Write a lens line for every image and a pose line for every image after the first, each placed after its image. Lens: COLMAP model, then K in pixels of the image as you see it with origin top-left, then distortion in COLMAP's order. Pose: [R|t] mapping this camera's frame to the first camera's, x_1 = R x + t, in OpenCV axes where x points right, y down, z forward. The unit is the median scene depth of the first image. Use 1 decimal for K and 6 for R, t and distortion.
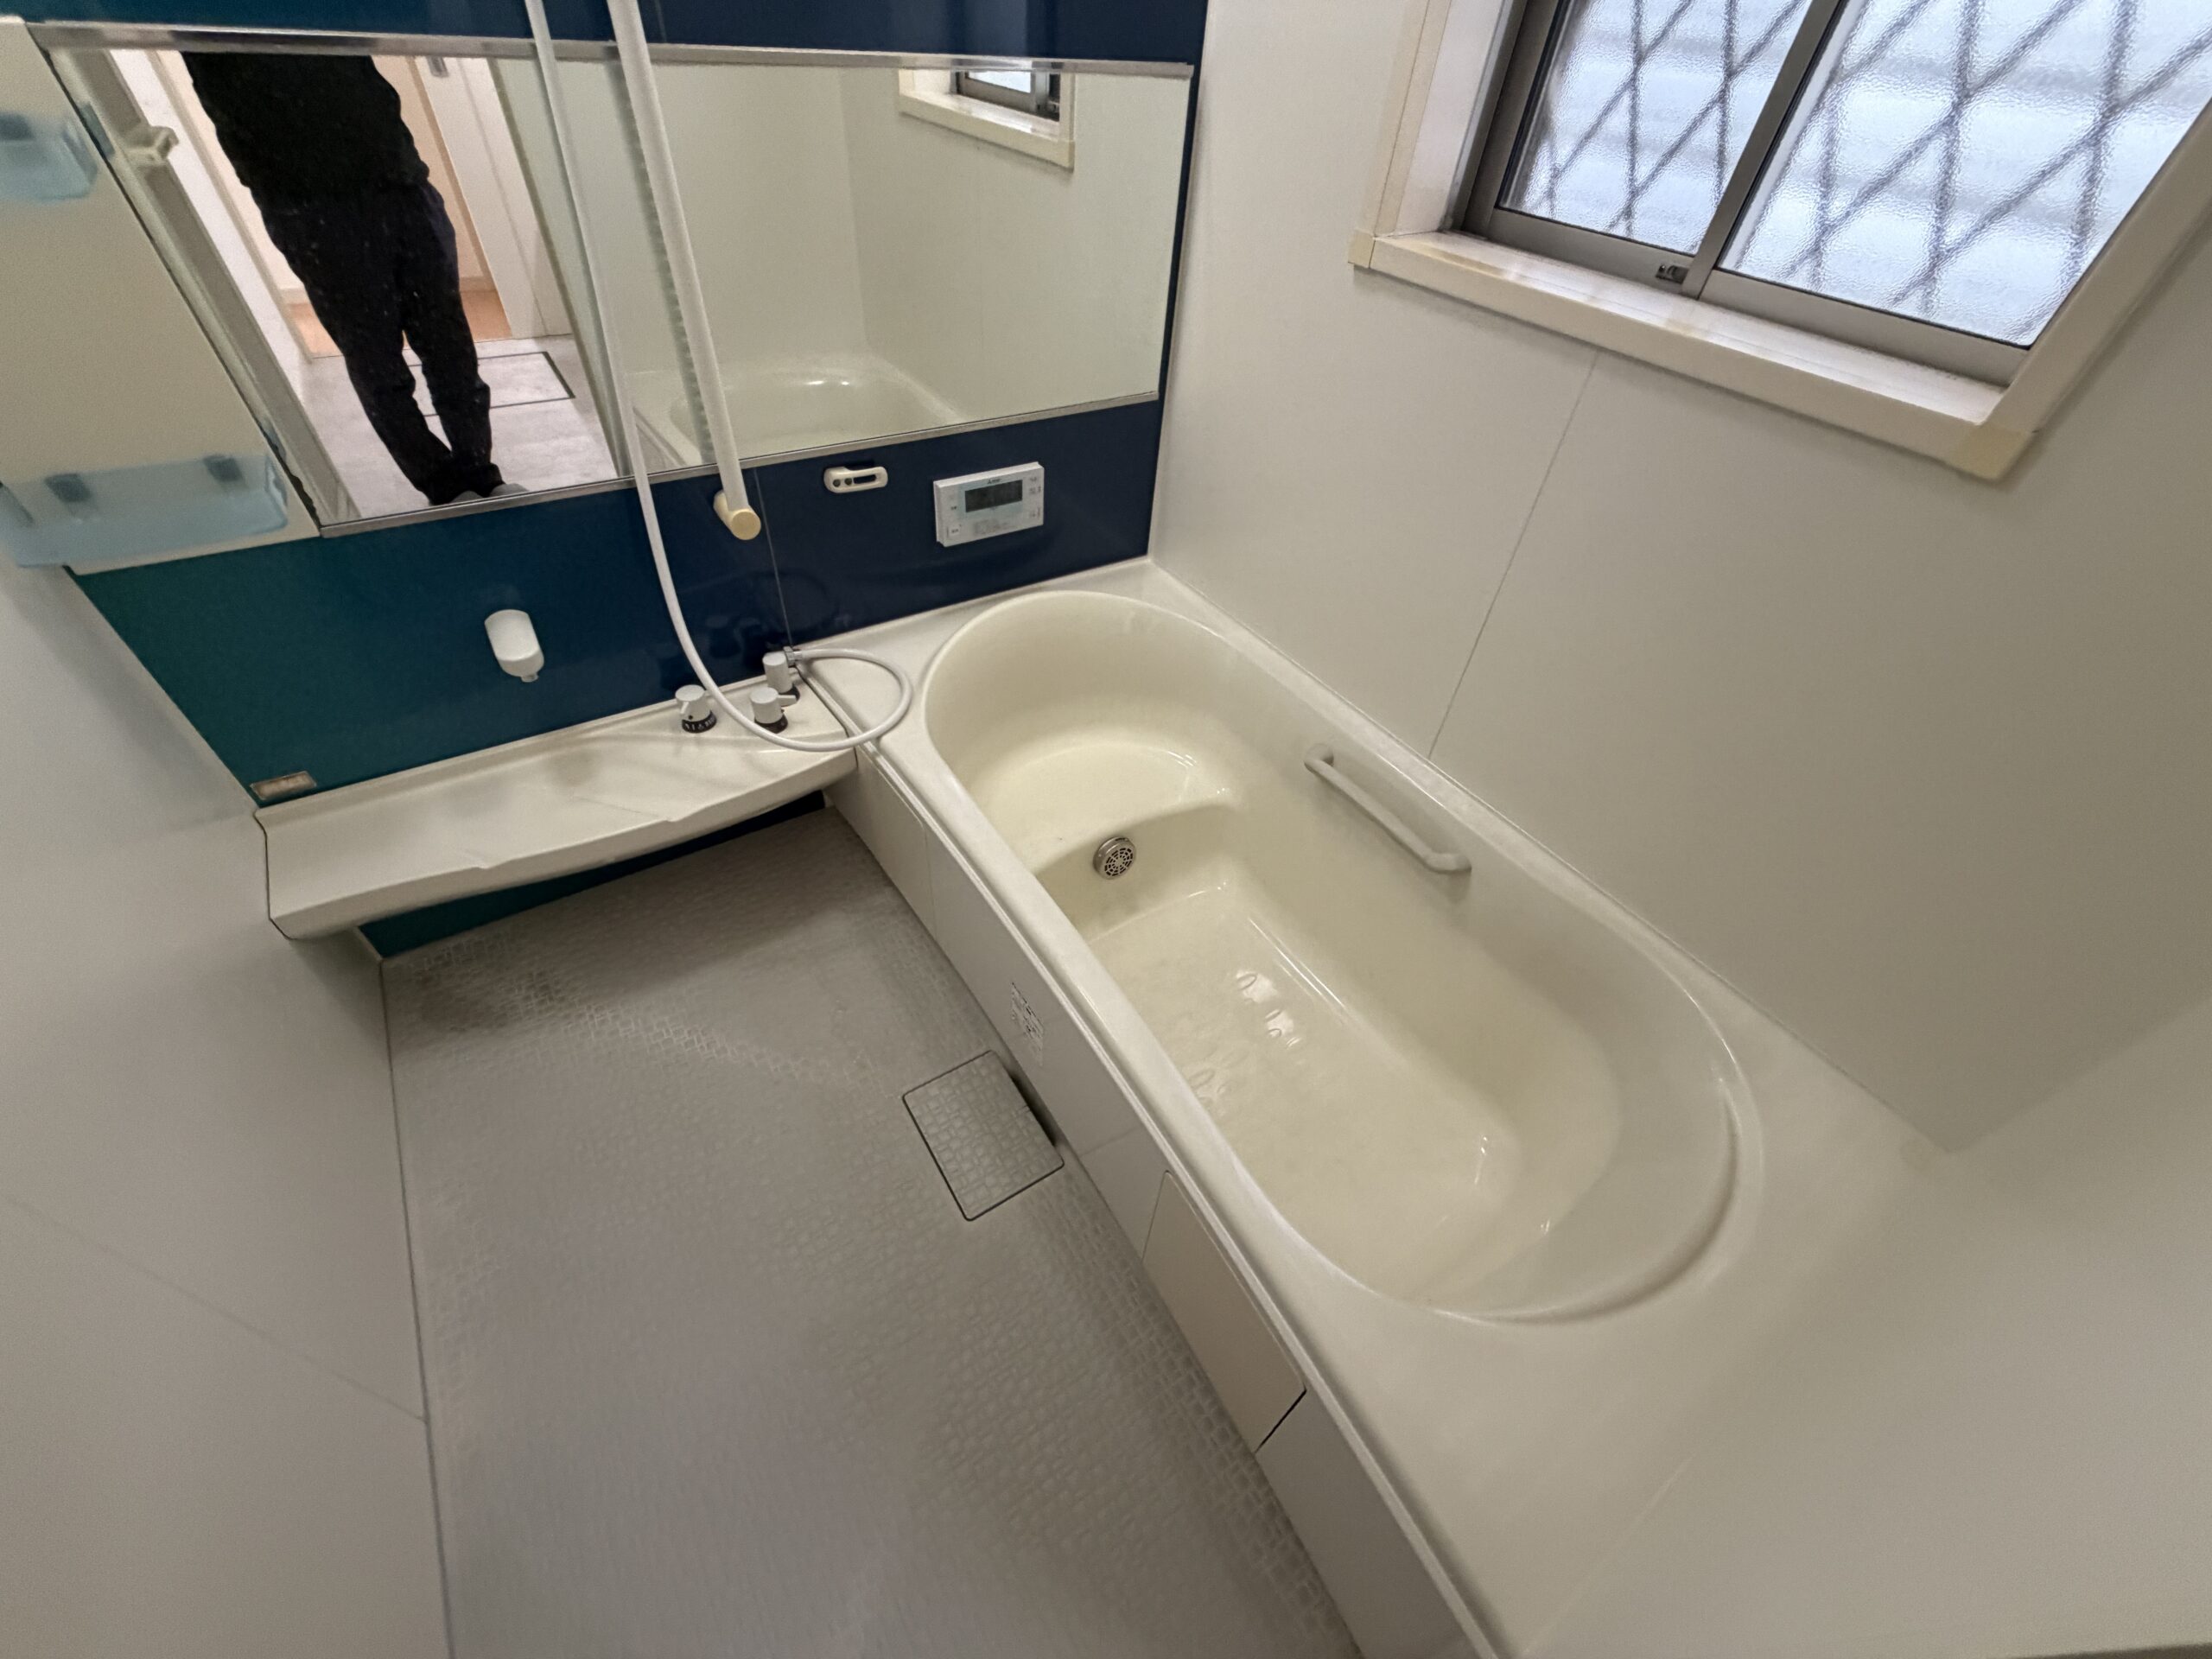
lens RADIAL K [[881.7, 0, 1106.0], [0, 881.7, 829.5], [0, 0, 1]] dist [-0.000452, 0.000535]
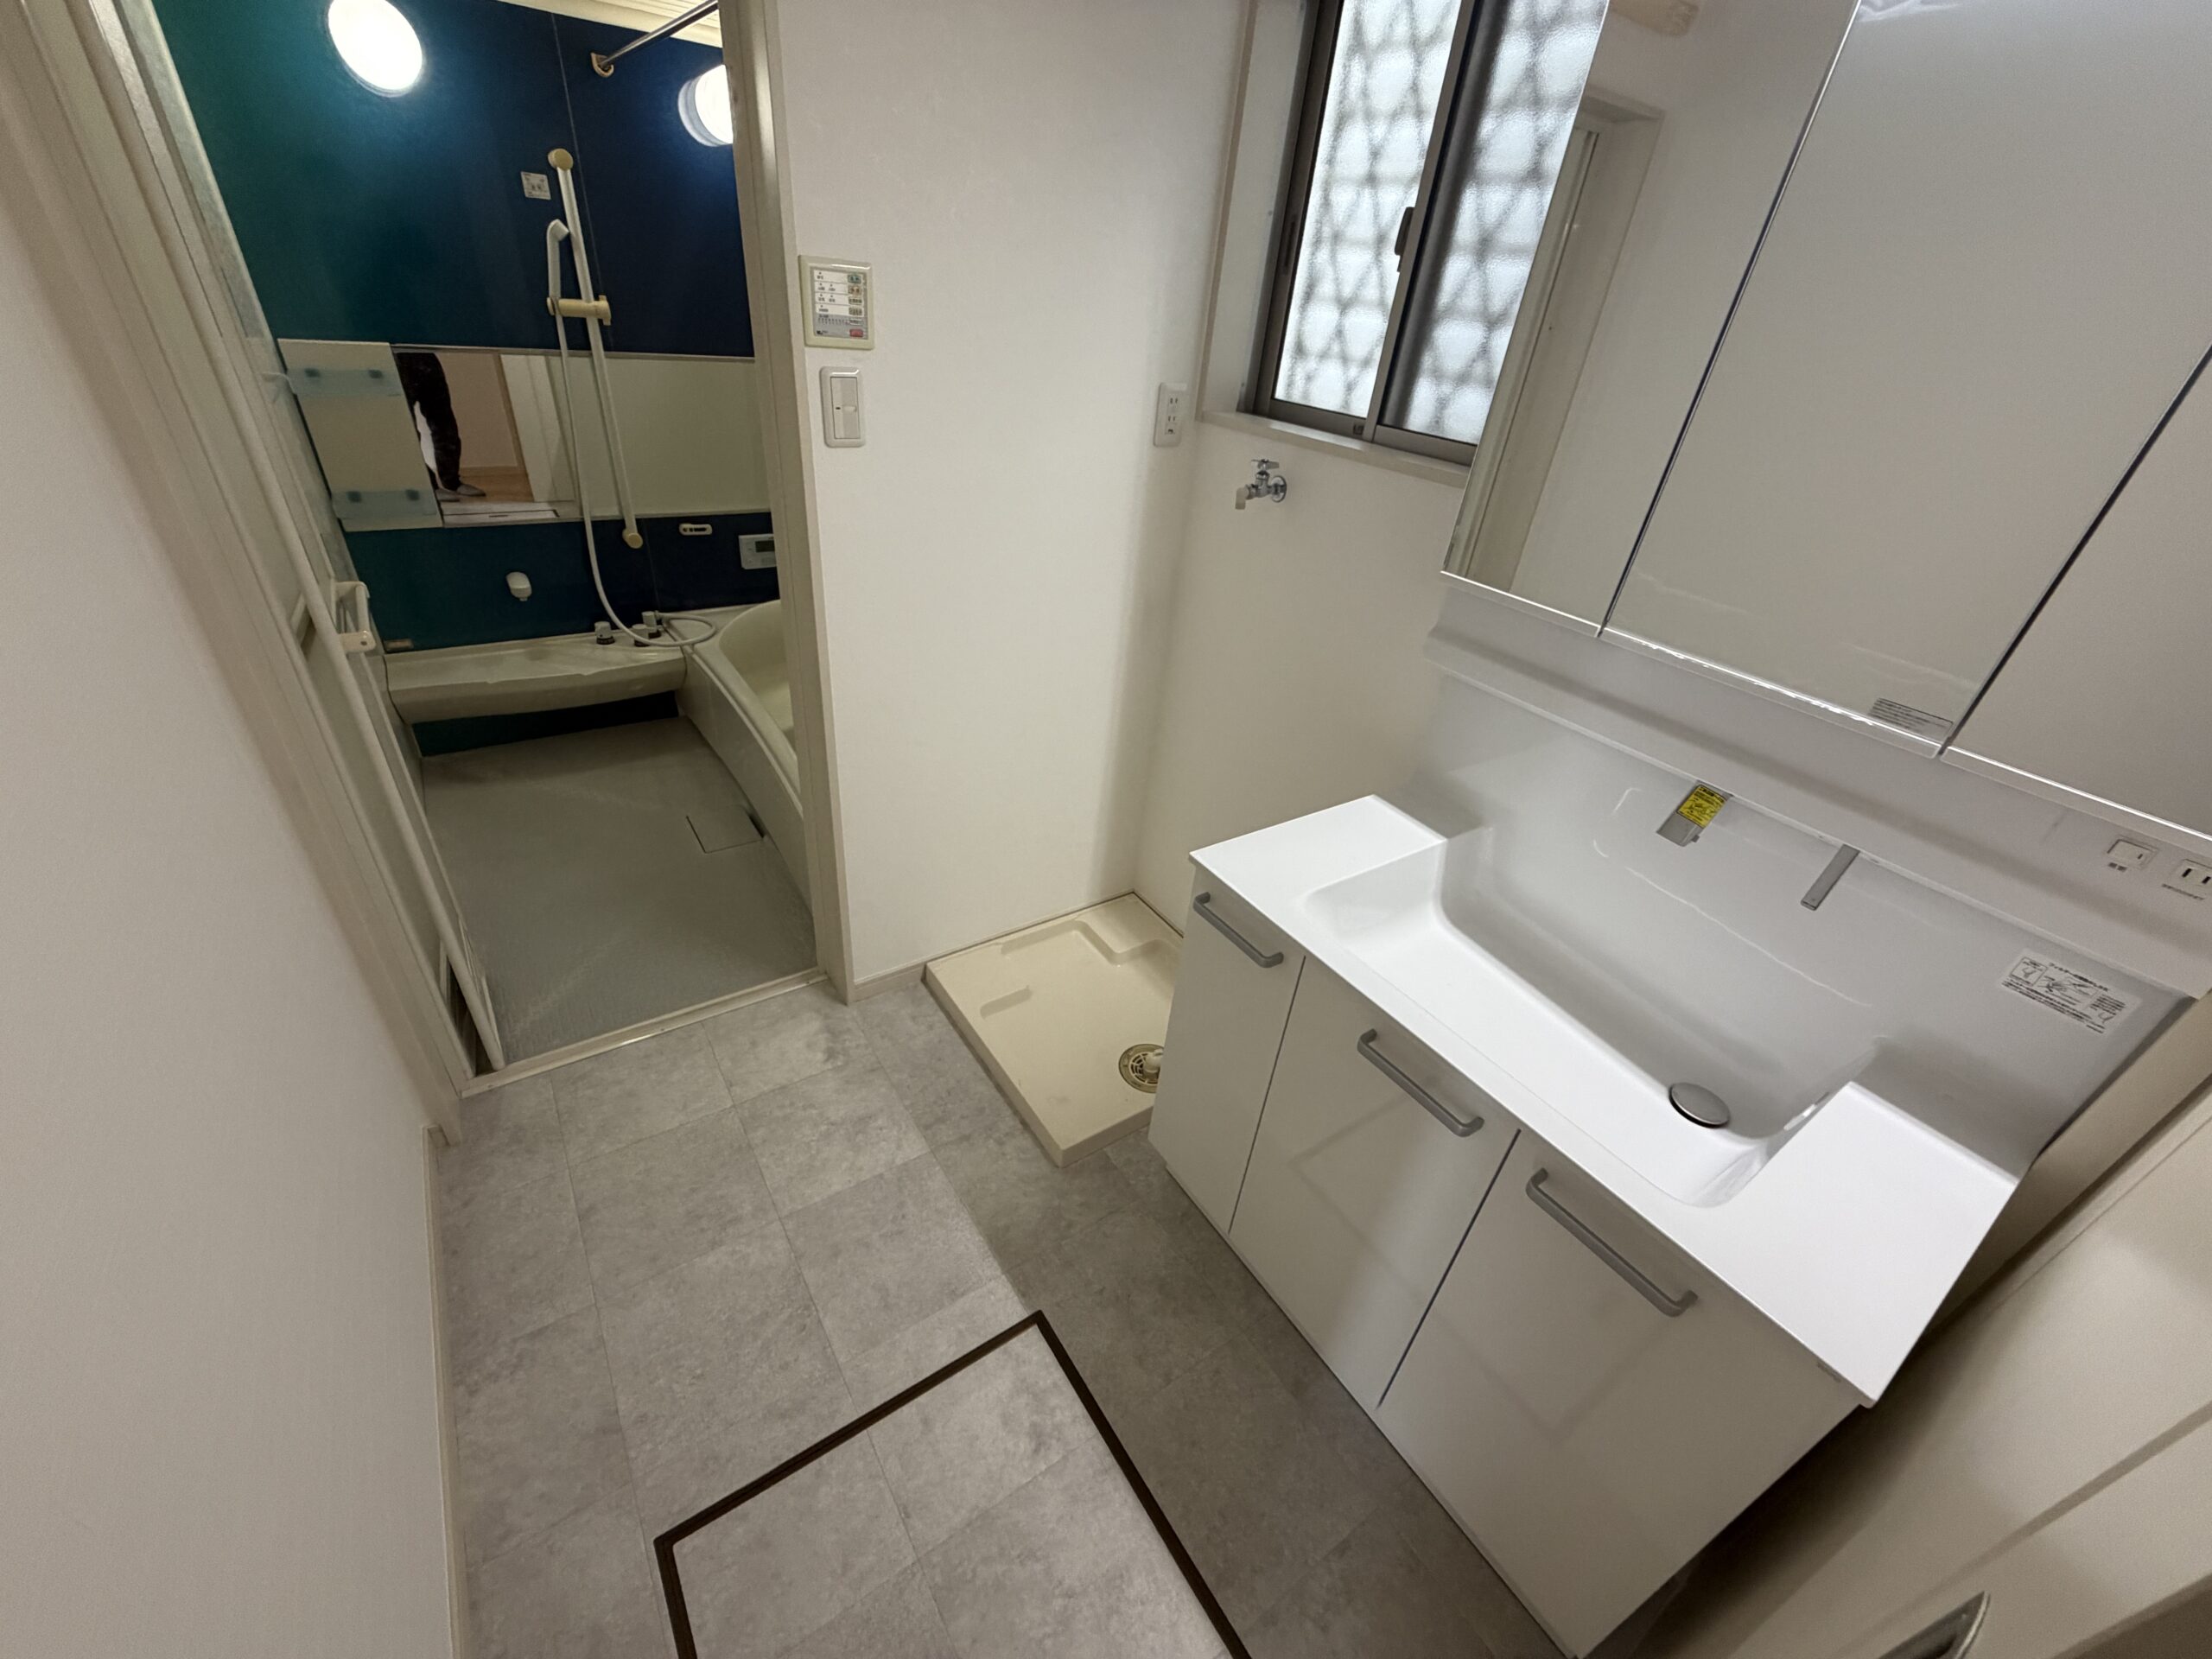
lens RADIAL K [[869.8, 0, 1106.0], [0, 869.8, 829.5], [0, 0, 1]] dist [-0.004779, -0.000179]
pose [[0.999346, 0.006541, 0.035550, 0.622778], [0.001045, 0.977851, -0.209301, 0.732539], [-0.036132, 0.209202, 0.977205, -0.898723]]
